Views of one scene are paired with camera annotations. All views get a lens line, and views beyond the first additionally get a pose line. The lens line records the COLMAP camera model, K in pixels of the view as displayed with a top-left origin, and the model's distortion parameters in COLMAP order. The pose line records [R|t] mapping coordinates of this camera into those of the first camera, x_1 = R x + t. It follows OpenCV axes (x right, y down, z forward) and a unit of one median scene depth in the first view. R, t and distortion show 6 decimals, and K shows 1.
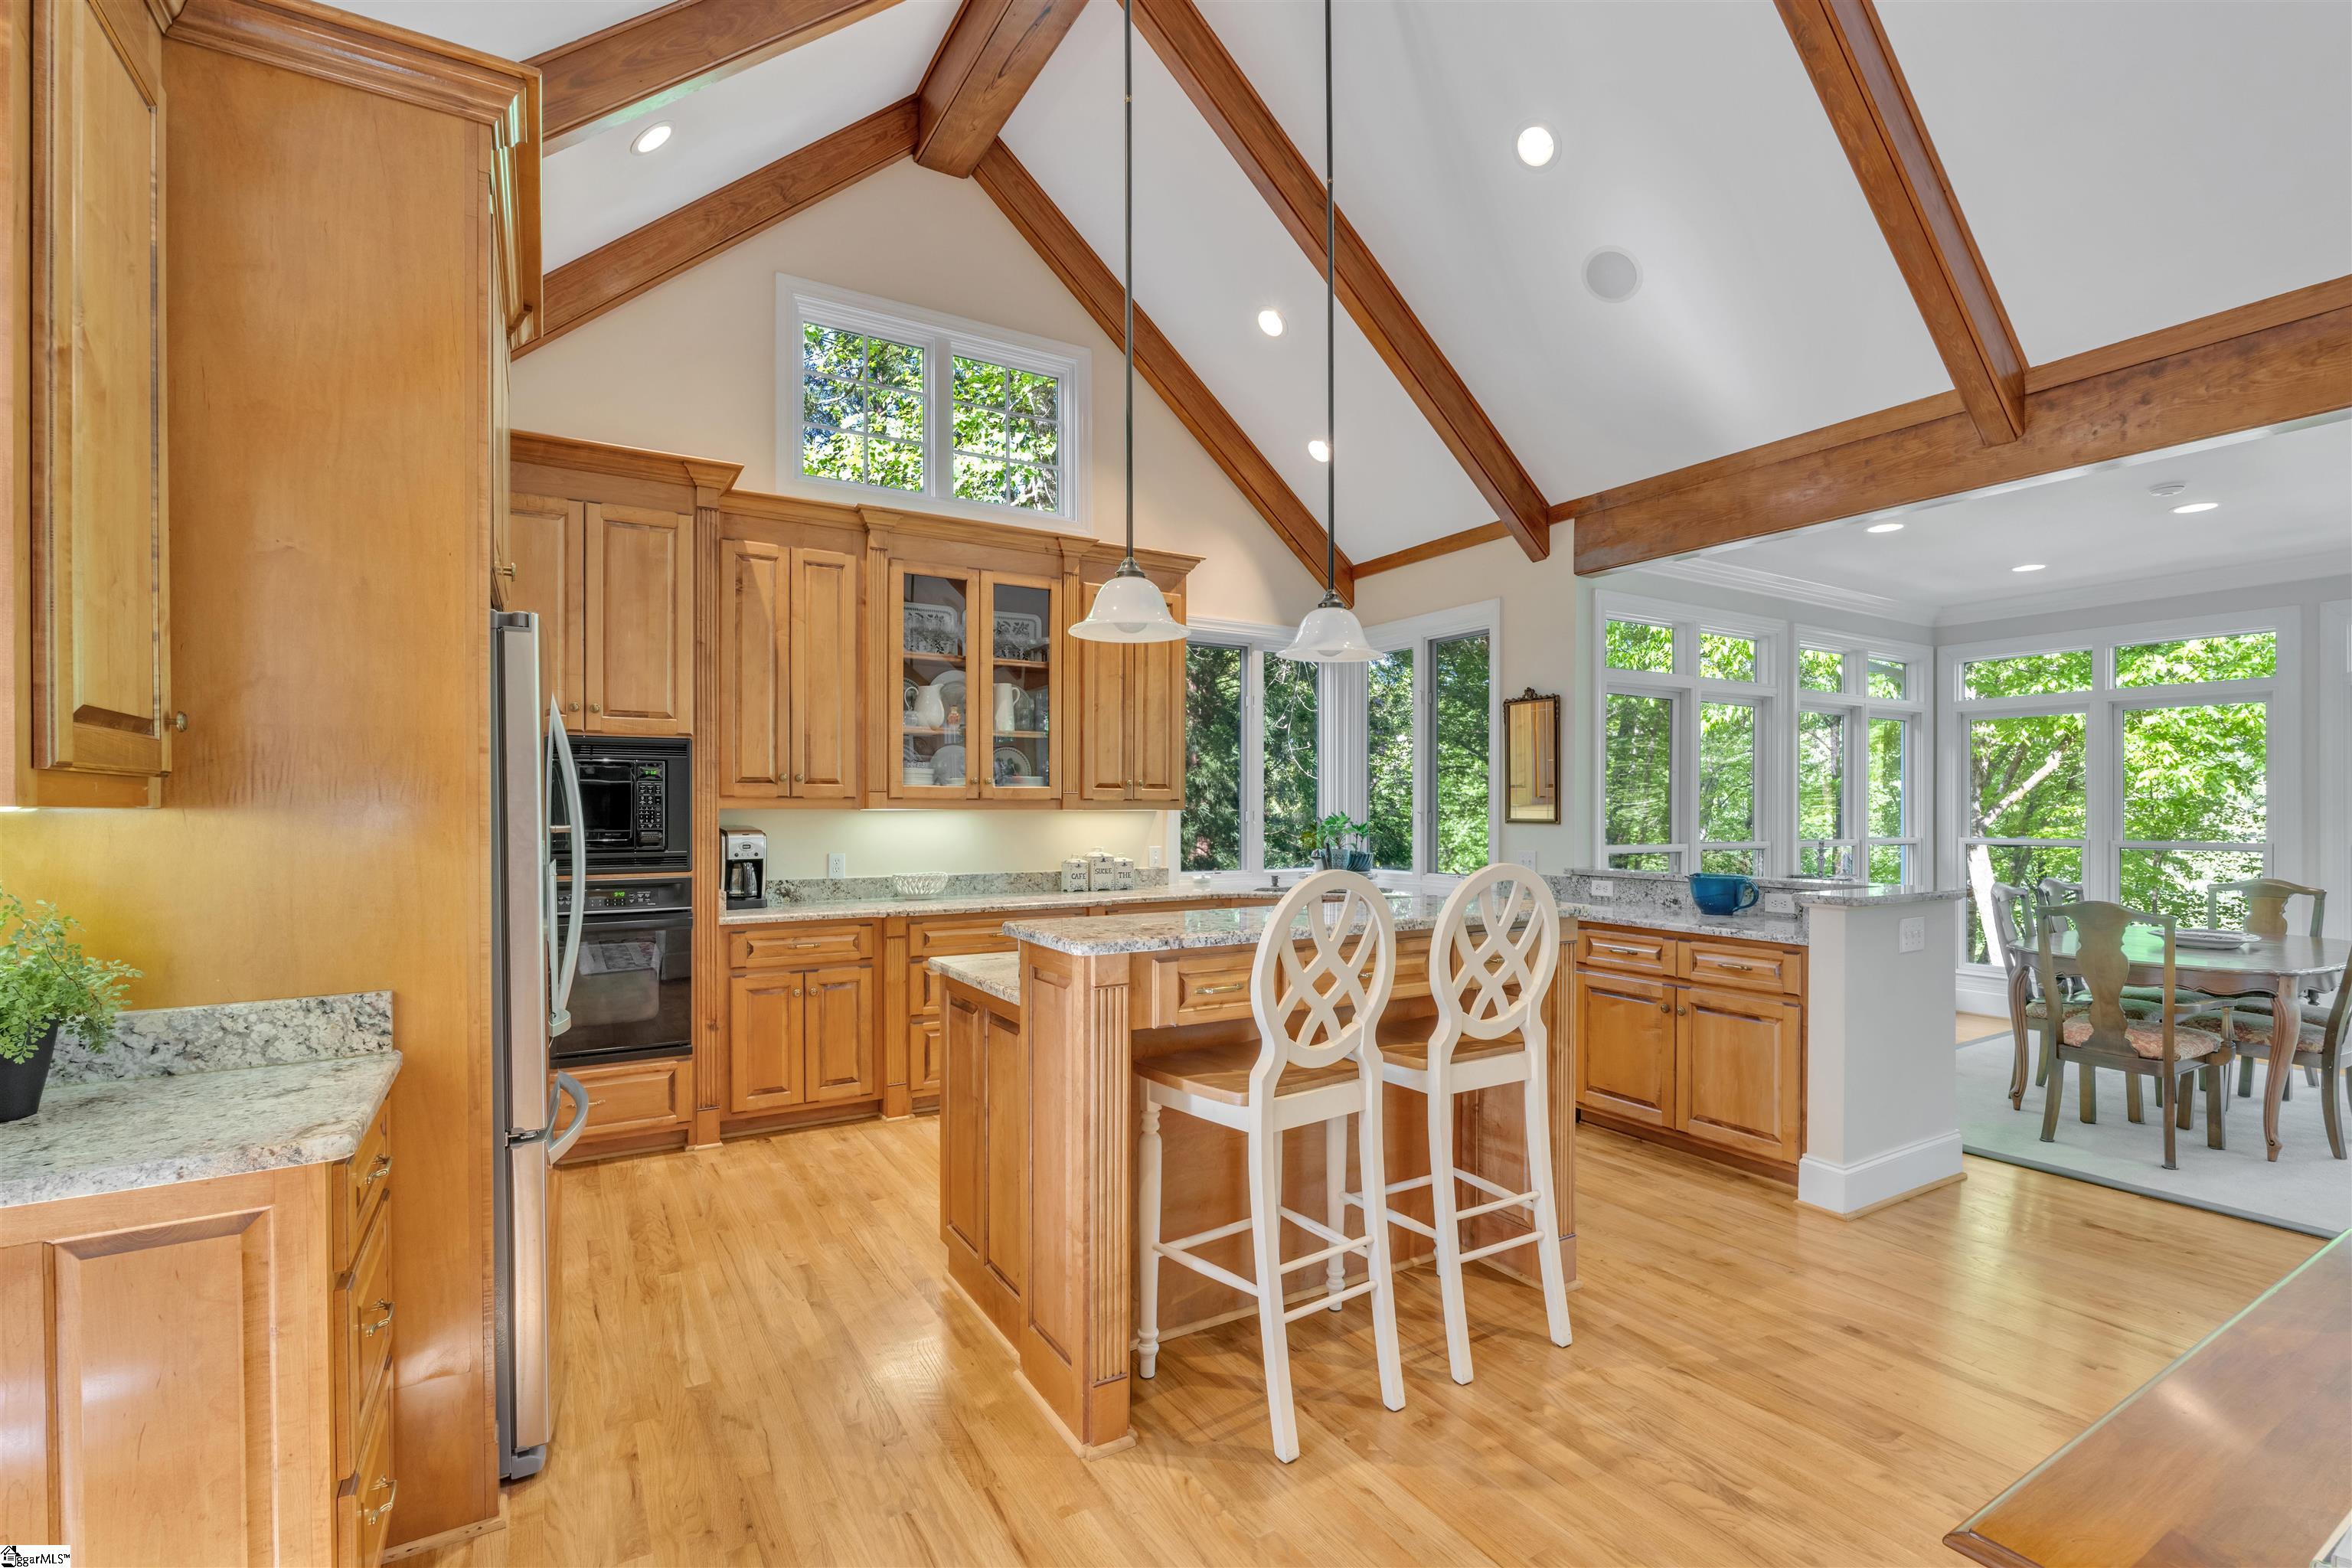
lens RADIAL K [[1046.7, 0, 1183.7], [0, 1046.7, 814.7], [0, 0, 1]] dist [-0.010277, 0.003218]
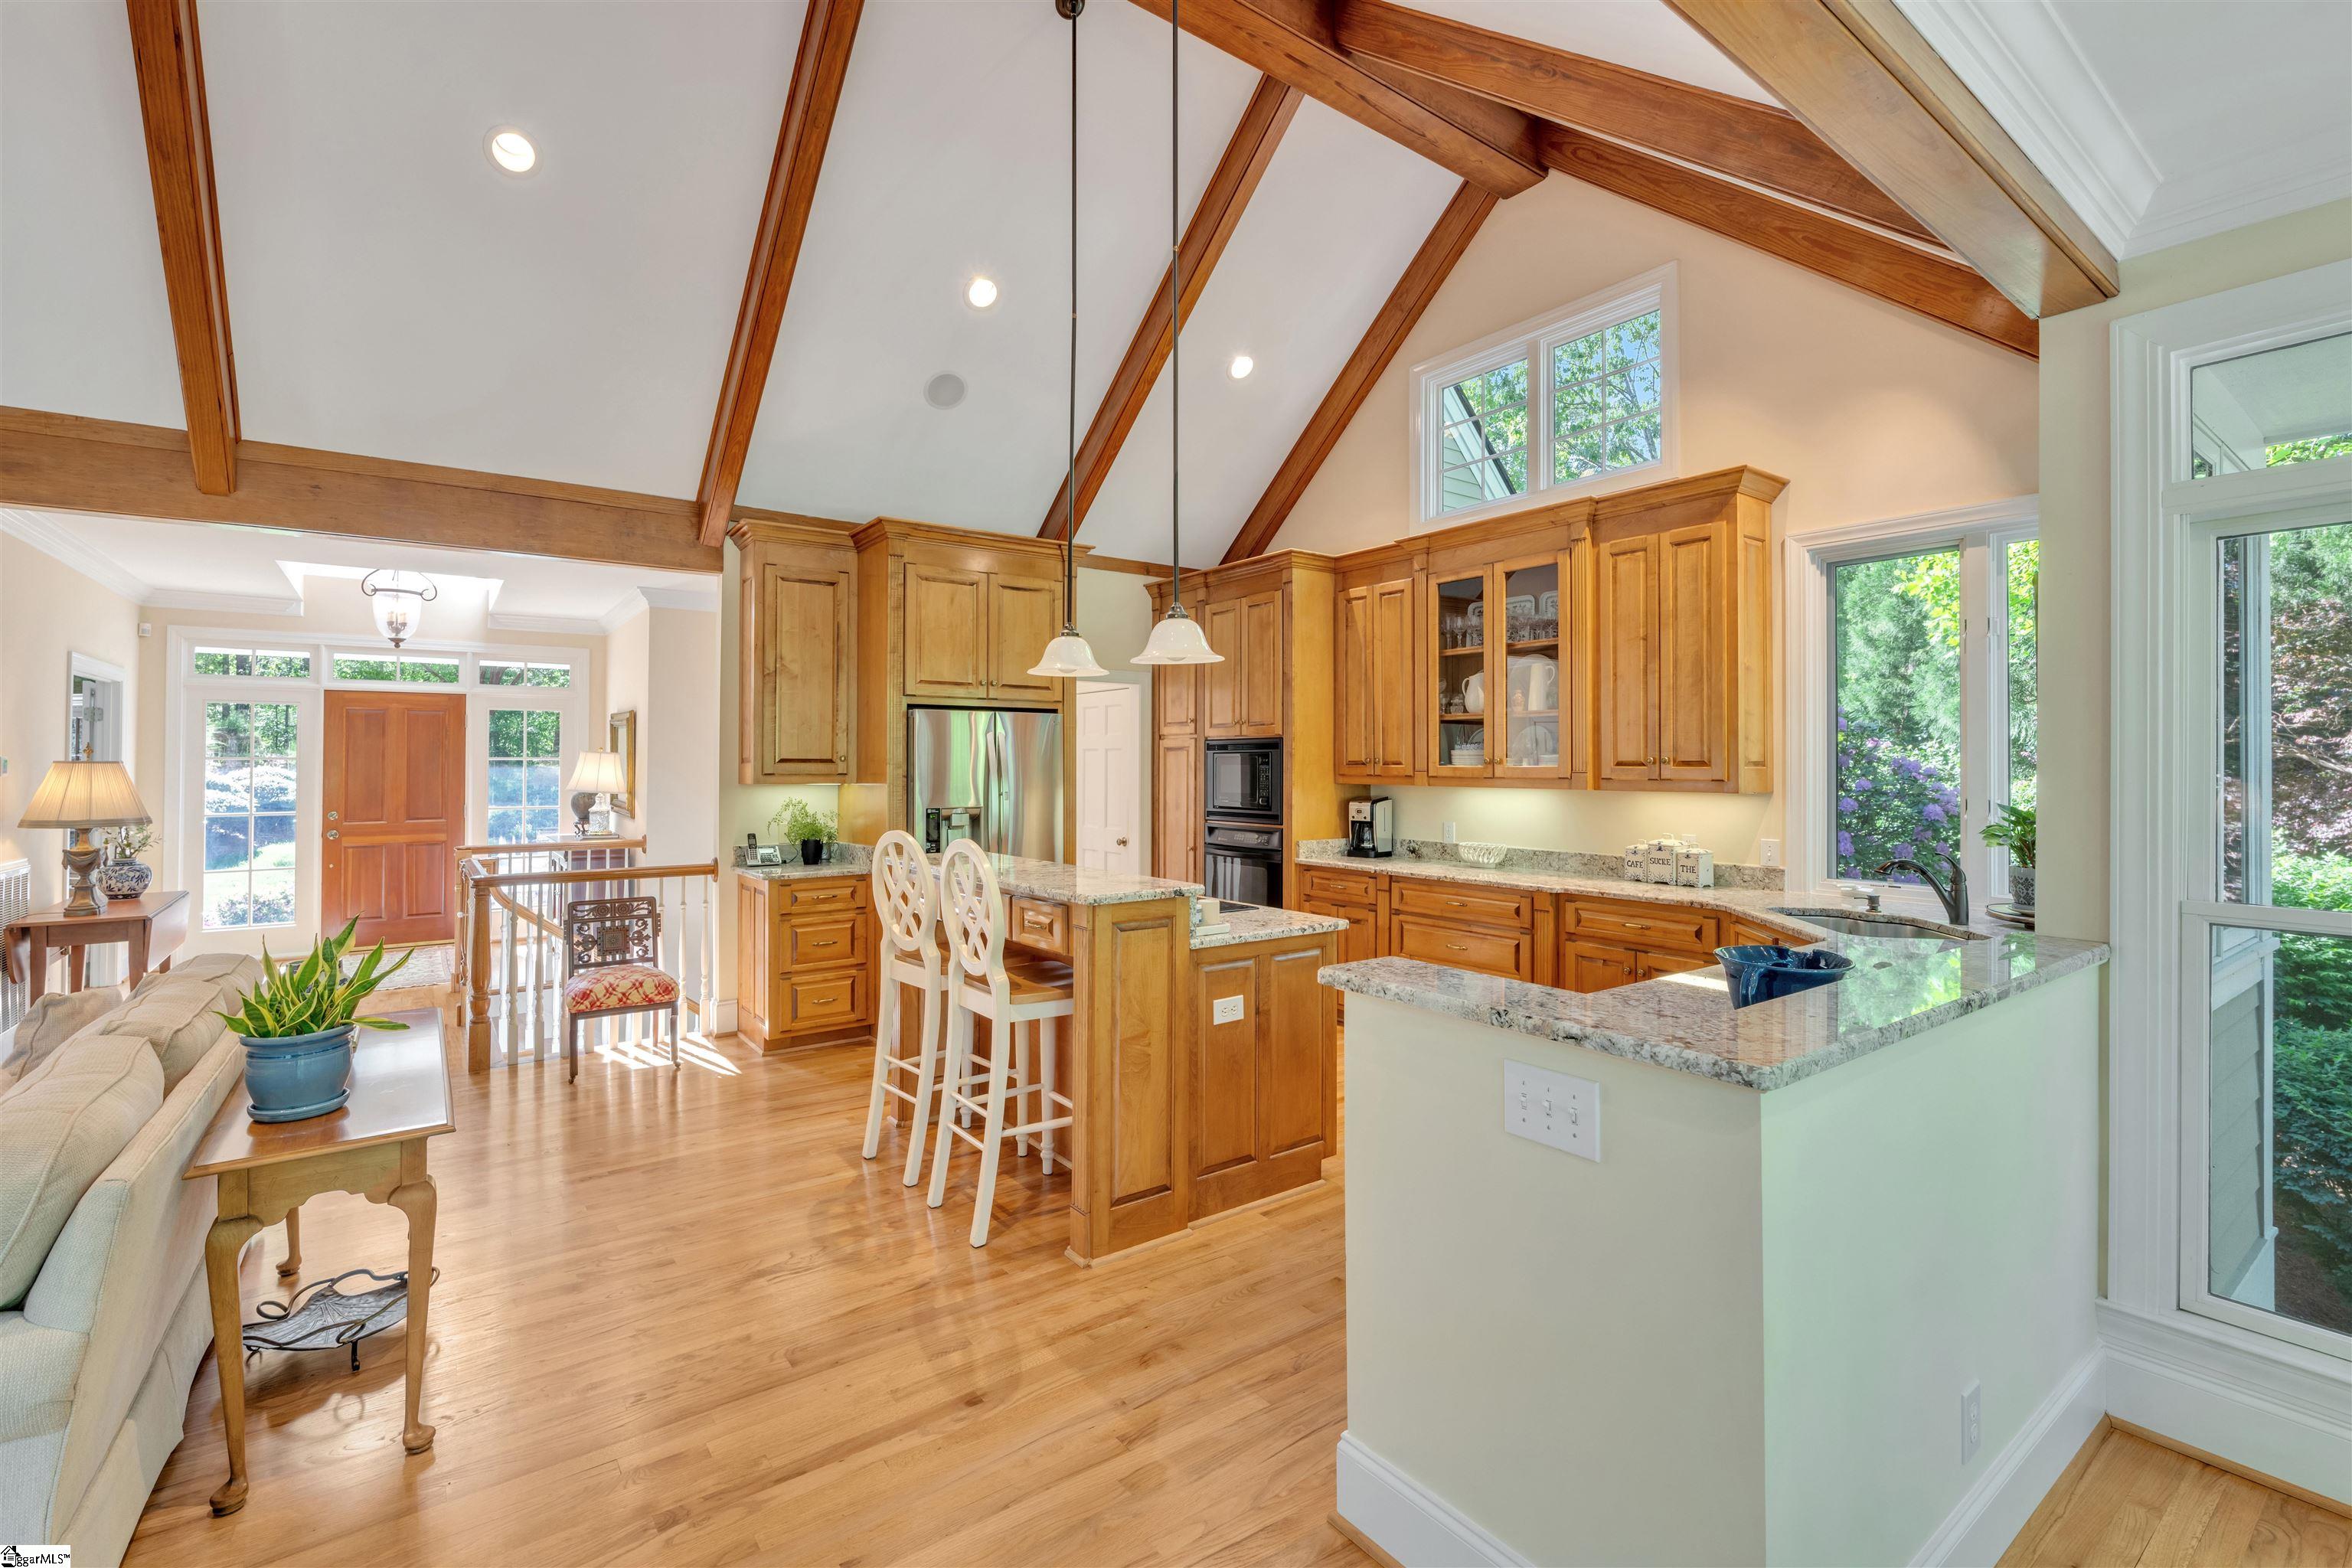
lens RADIAL K [[1046.7, 0, 1181.1], [0, 1046.7, 748.0], [0, 0, 1]] dist [-0.010277, 0.003218]
pose [[0.095384, -0.017191, -0.995292, 0.802363], [-0.009366, 0.999791, -0.018166, -0.022265], [0.995397, 0.011054, 0.095203, 0.561992]]
